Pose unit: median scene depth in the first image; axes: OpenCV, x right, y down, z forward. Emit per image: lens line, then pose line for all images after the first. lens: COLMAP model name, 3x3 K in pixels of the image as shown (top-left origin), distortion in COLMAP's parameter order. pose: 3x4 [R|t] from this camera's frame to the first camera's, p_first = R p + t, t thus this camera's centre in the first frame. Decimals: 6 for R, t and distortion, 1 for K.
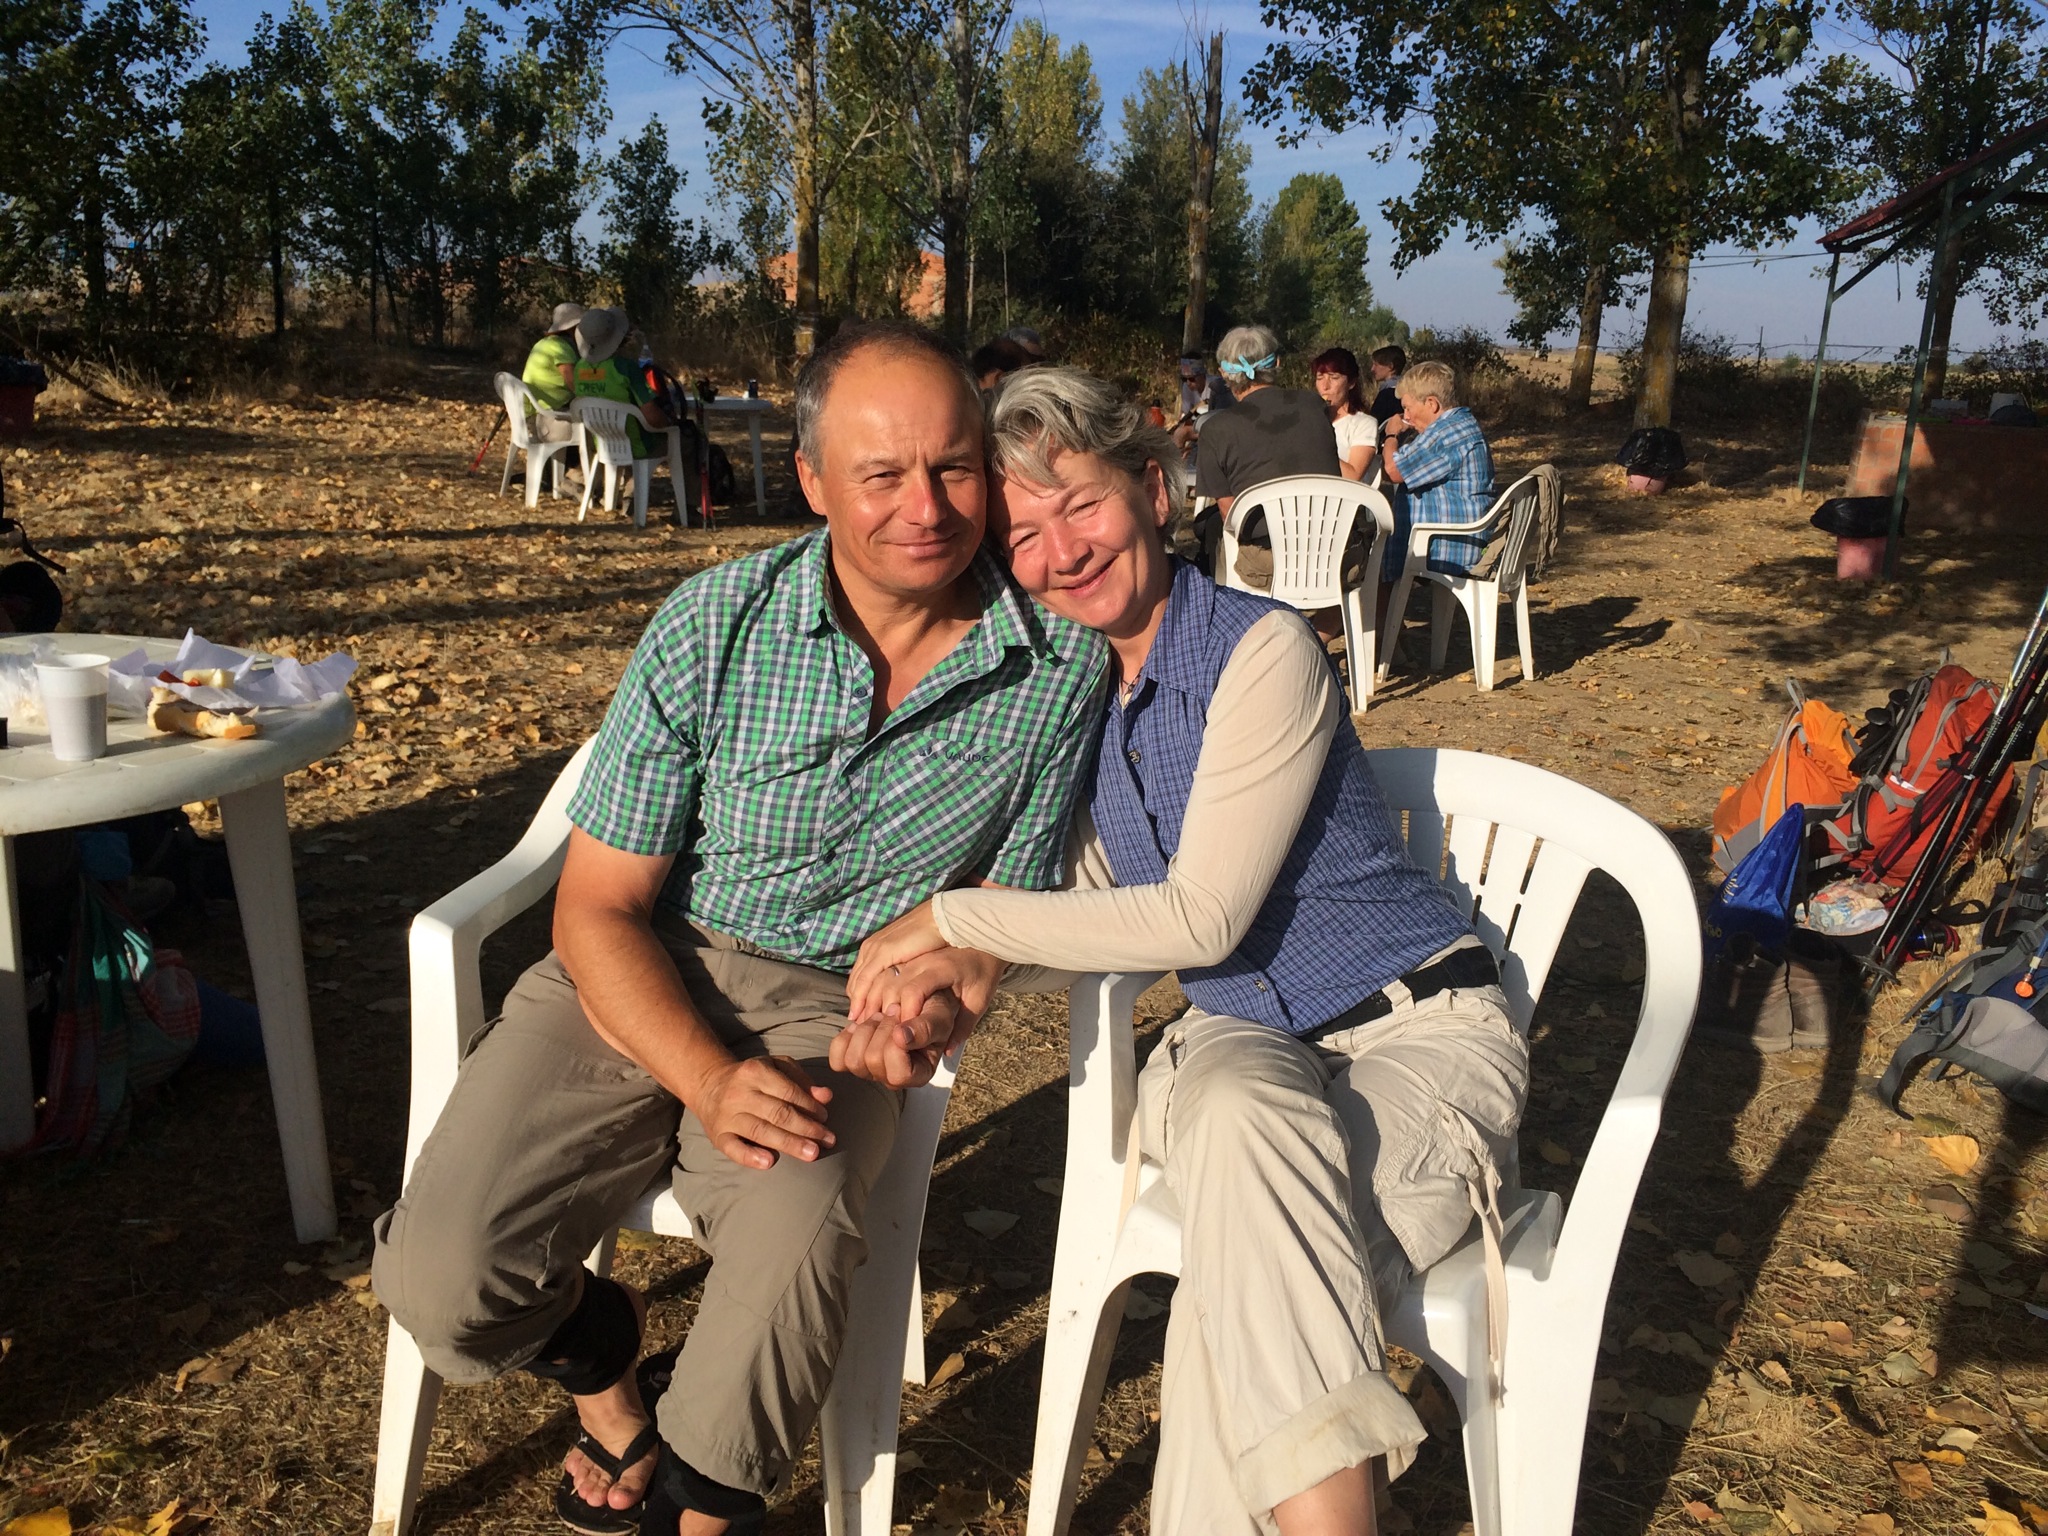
lens RADIAL K [[1816.4, 0, 1021.1], [0, 1816.4, 764.2], [0, 0, 1]] dist [0.009110, 0.001633]
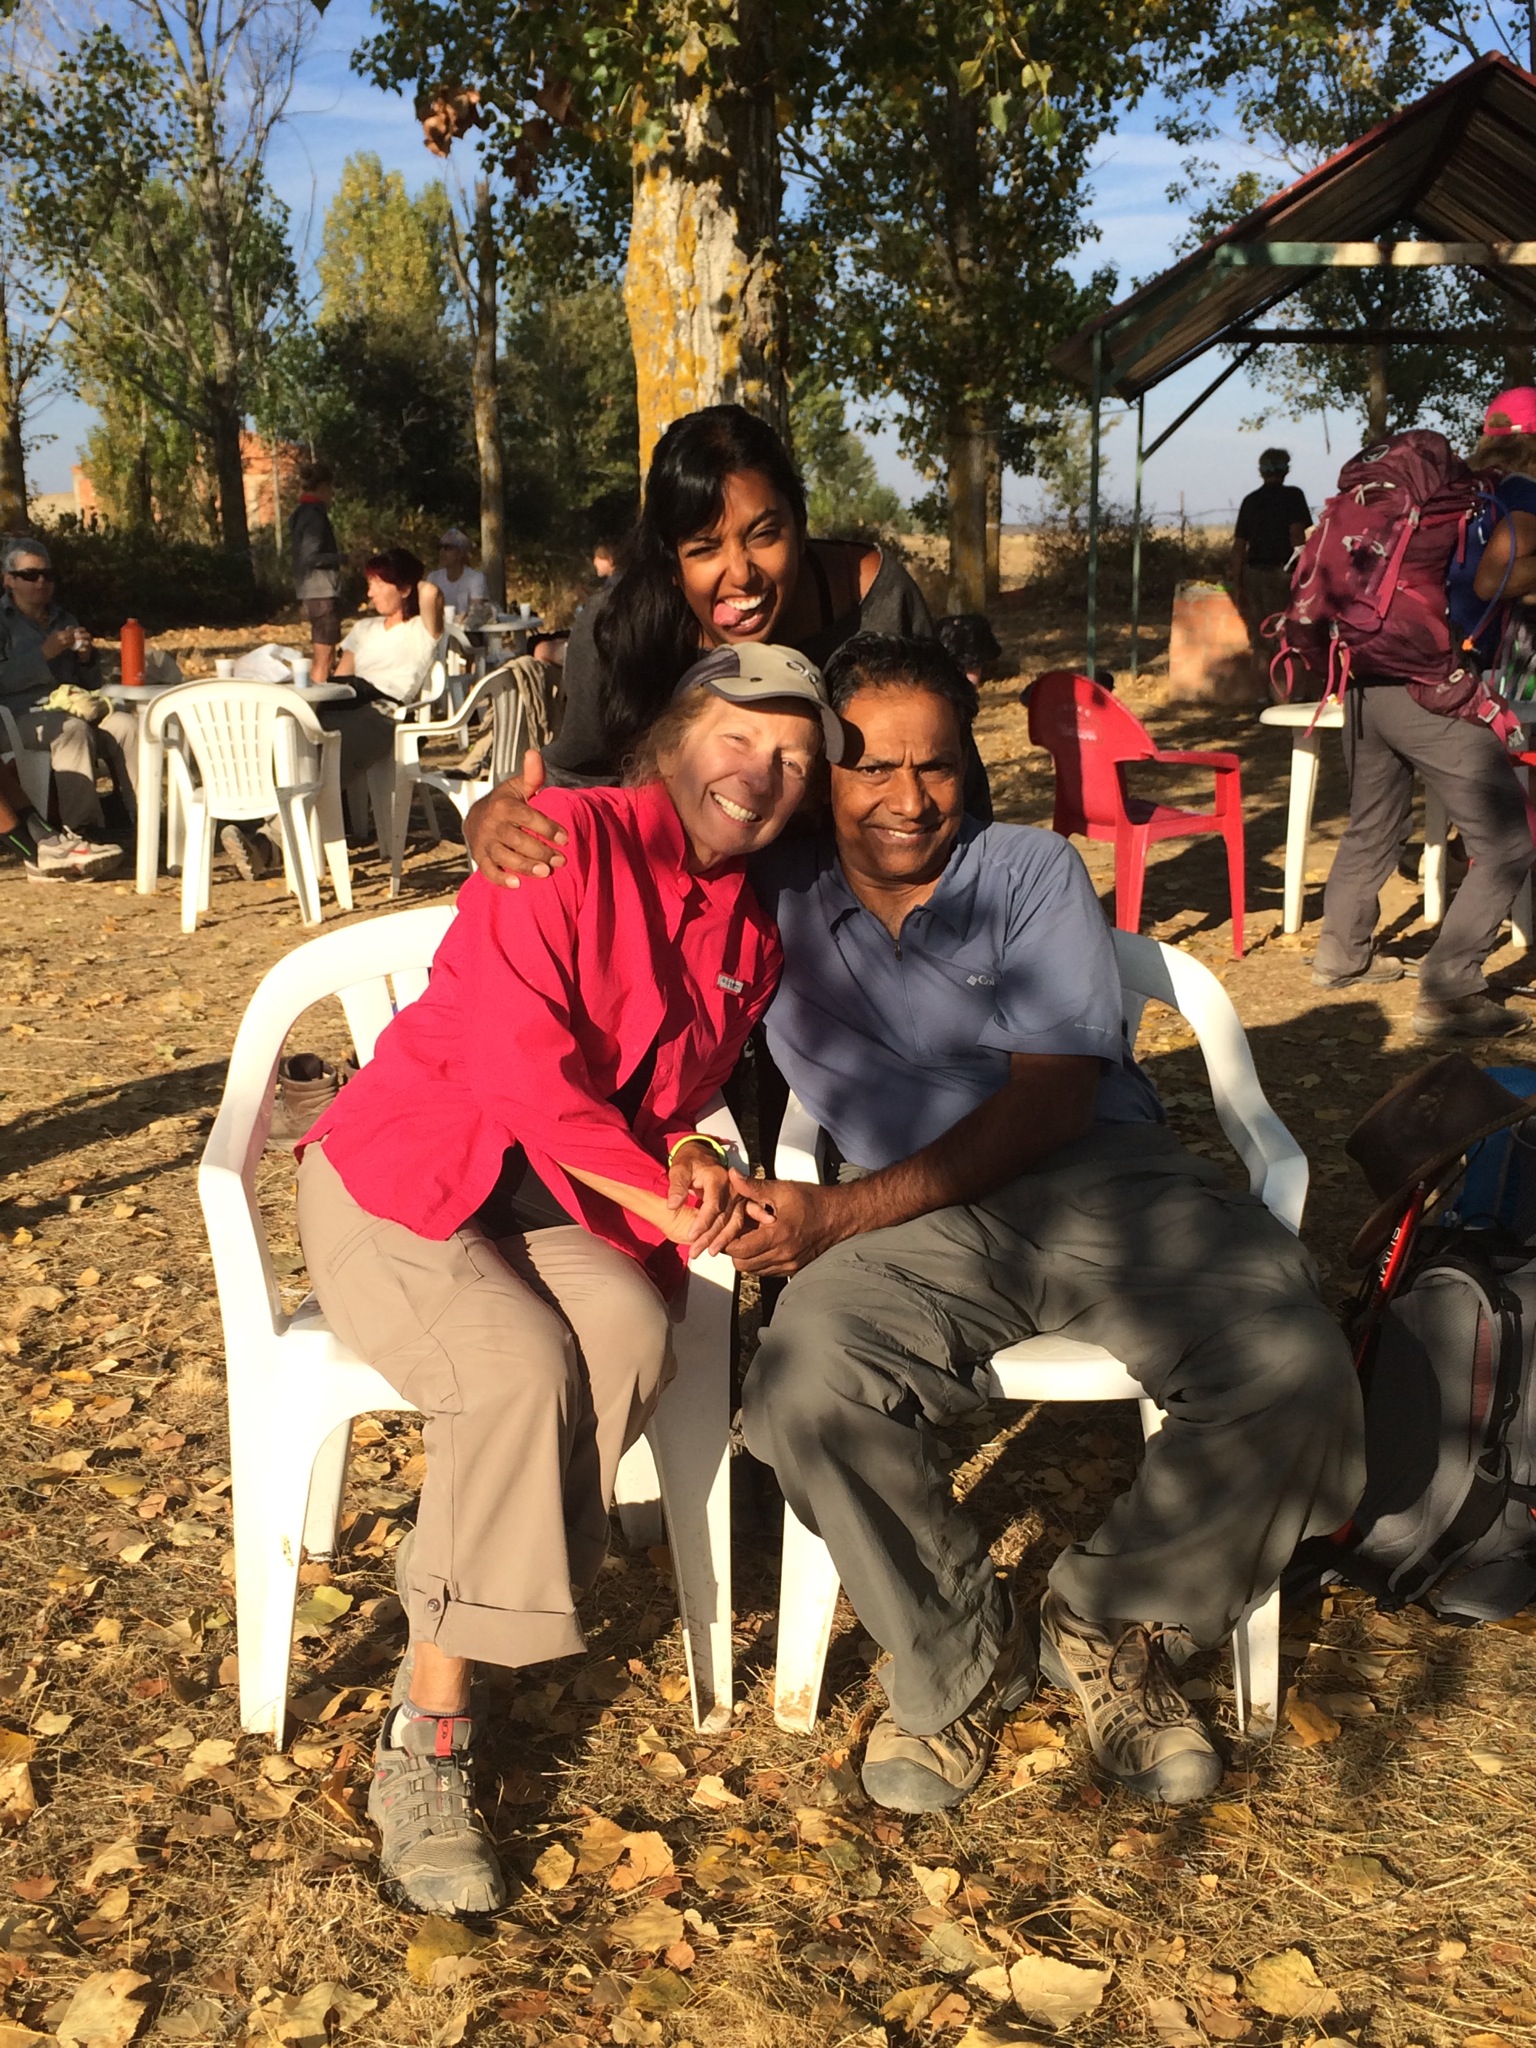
lens RADIAL K [[2295.1, 0, 765.5], [0, 2295.1, 1019.9], [0, 0, 1]] dist [0.050299, 0.000000]
pose [[0.989545, -0.078199, 0.121187, 0.097977], [0.081191, 0.996499, -0.019943, 0.023708], [-0.119204, 0.029574, 0.992429, -0.083816]]
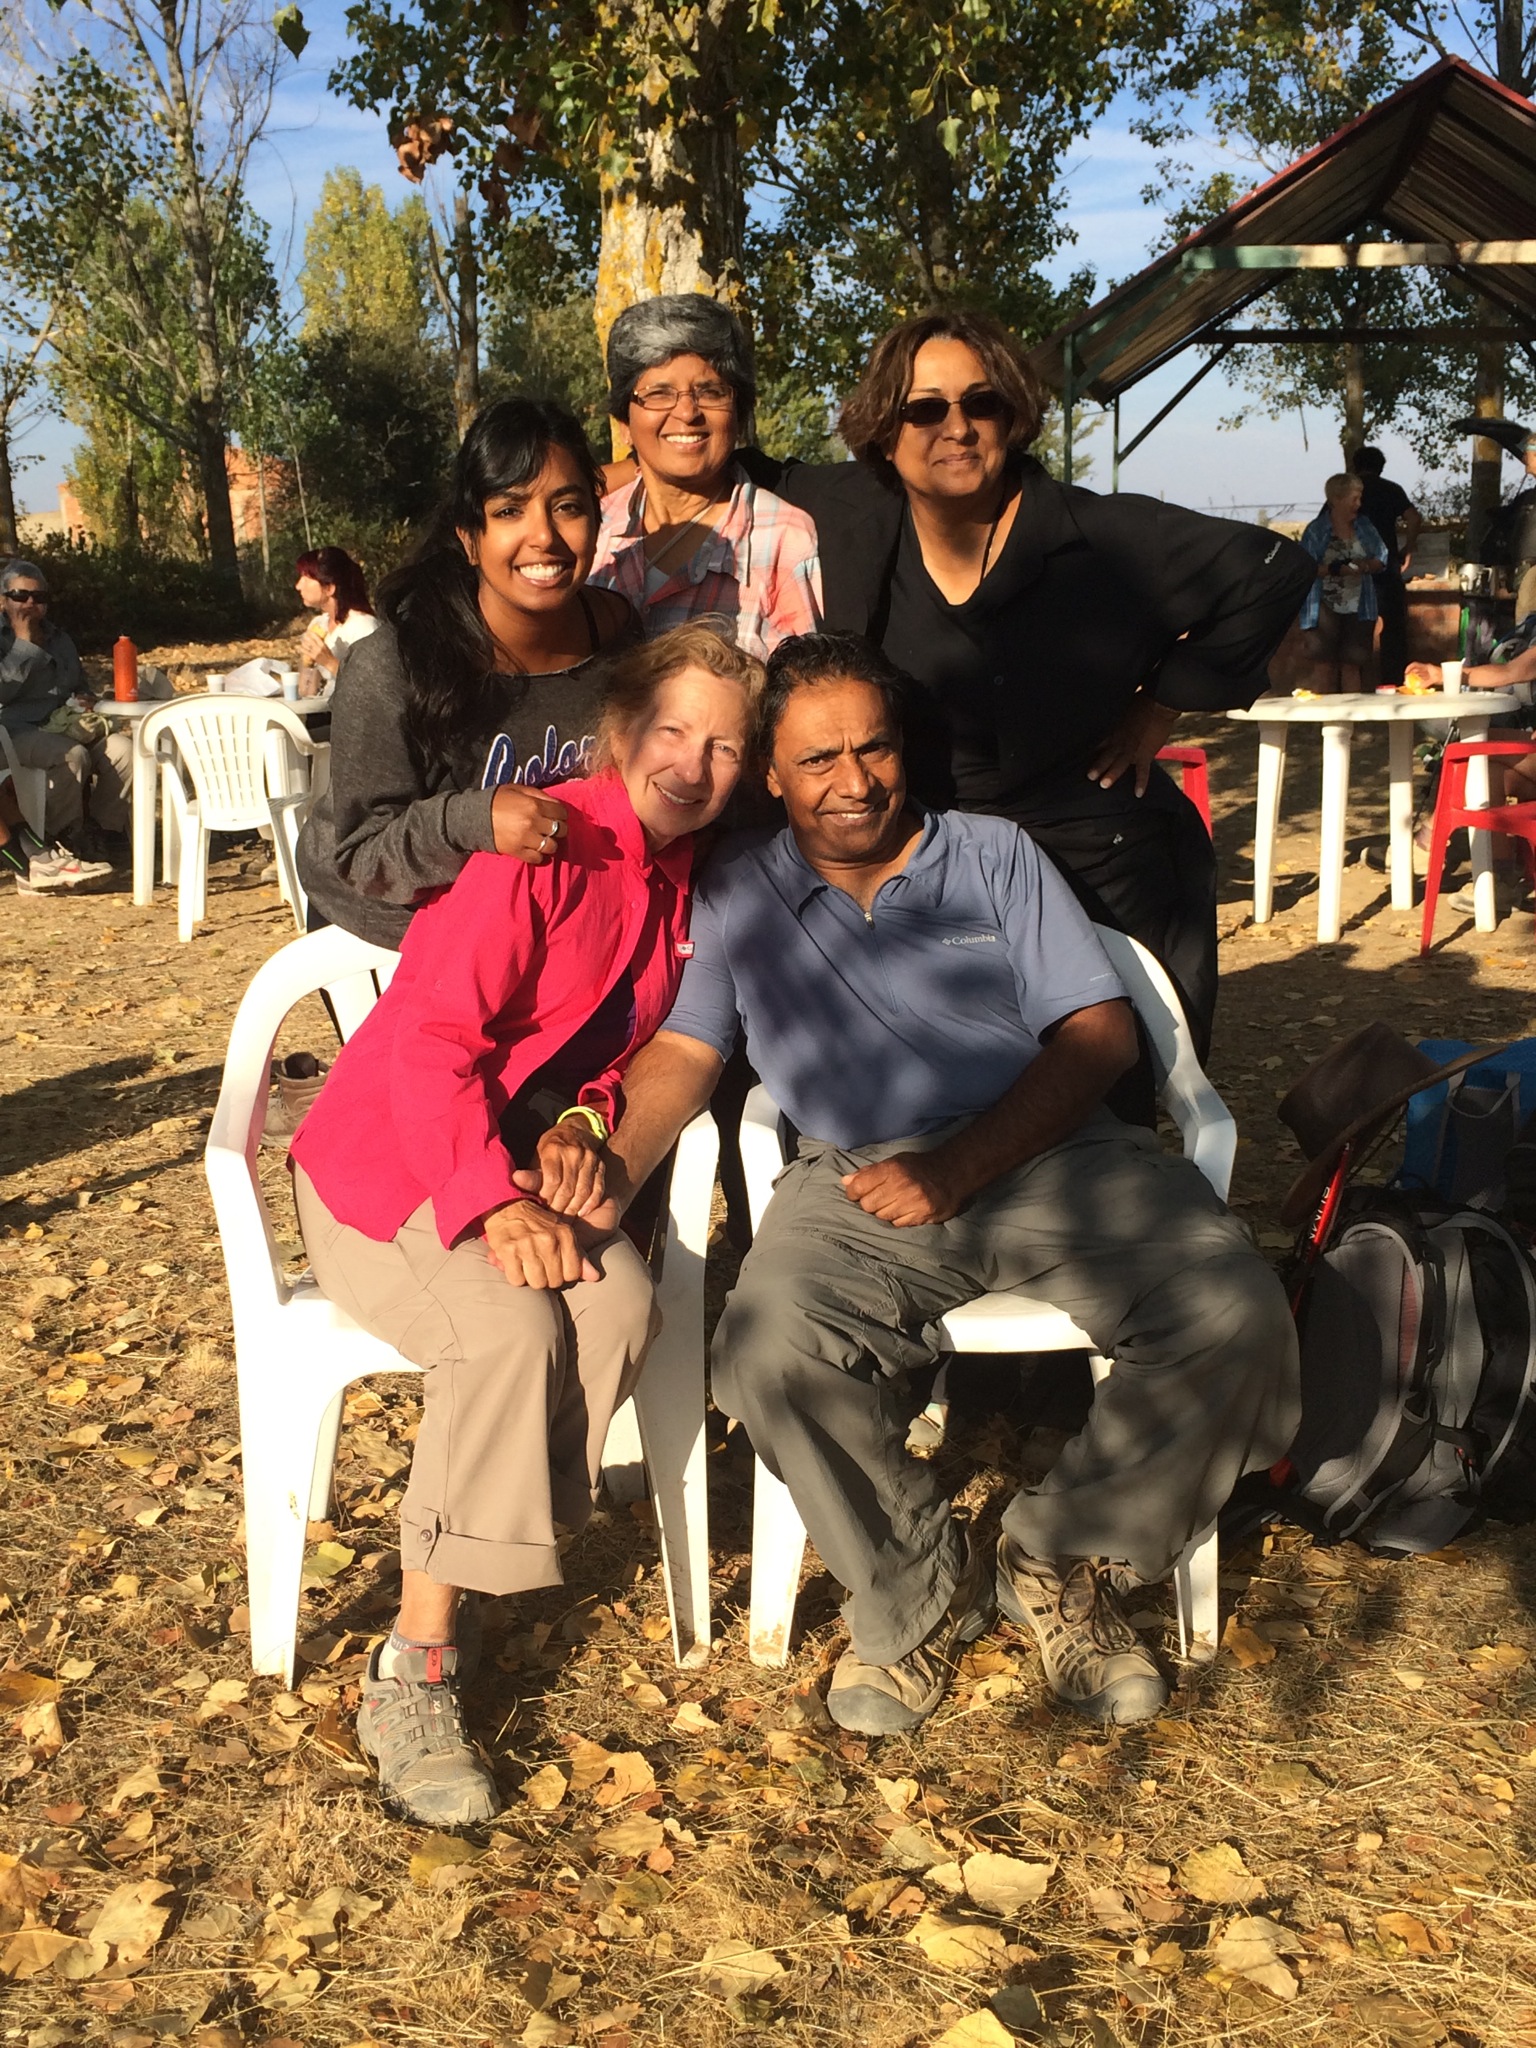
lens RADIAL K [[2295.1, 0, 773.1], [0, 2295.1, 1030.8], [0, 0, 1]] dist [0.050299, 0.000000]
pose [[0.987323, -0.097059, 0.125593, 0.099047], [0.099991, 0.994839, -0.017235, 0.026235], [-0.123272, 0.029575, 0.991932, -0.097831]]
